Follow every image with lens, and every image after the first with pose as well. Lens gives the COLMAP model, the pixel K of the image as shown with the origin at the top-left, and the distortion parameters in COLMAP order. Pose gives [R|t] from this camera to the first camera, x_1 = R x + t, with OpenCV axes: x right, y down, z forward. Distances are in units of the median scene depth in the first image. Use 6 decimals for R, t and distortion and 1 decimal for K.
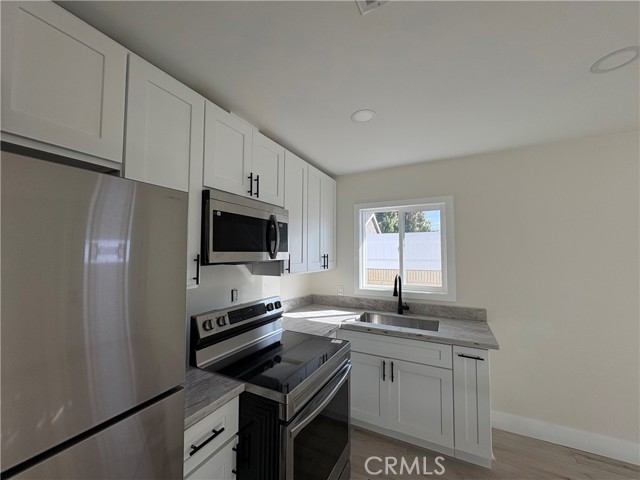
lens RADIAL K [[254.8, 0, 320.9], [0, 254.8, 241.6], [0, 0, 1]] dist [0.002085, 0.000122]
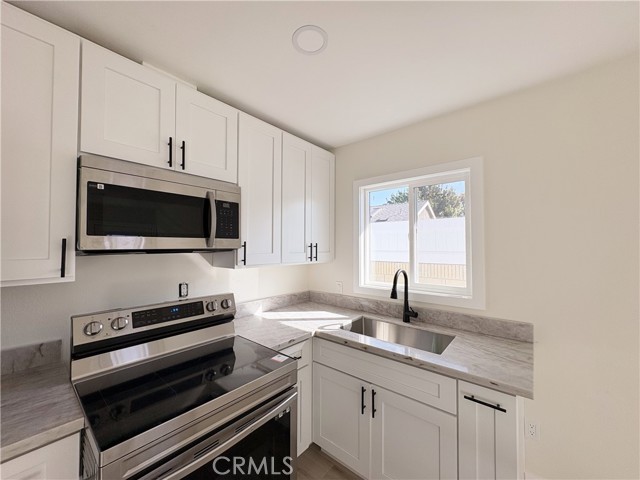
lens RADIAL K [[254.8, 0, 319.5], [0, 254.8, 240.6], [0, 0, 1]] dist [0.002085, 0.000122]
pose [[0.974292, -0.006526, -0.225192, 0.283667], [0.011659, 0.999701, 0.021473, 0.030329], [0.224985, -0.023547, 0.974078, 0.260998]]
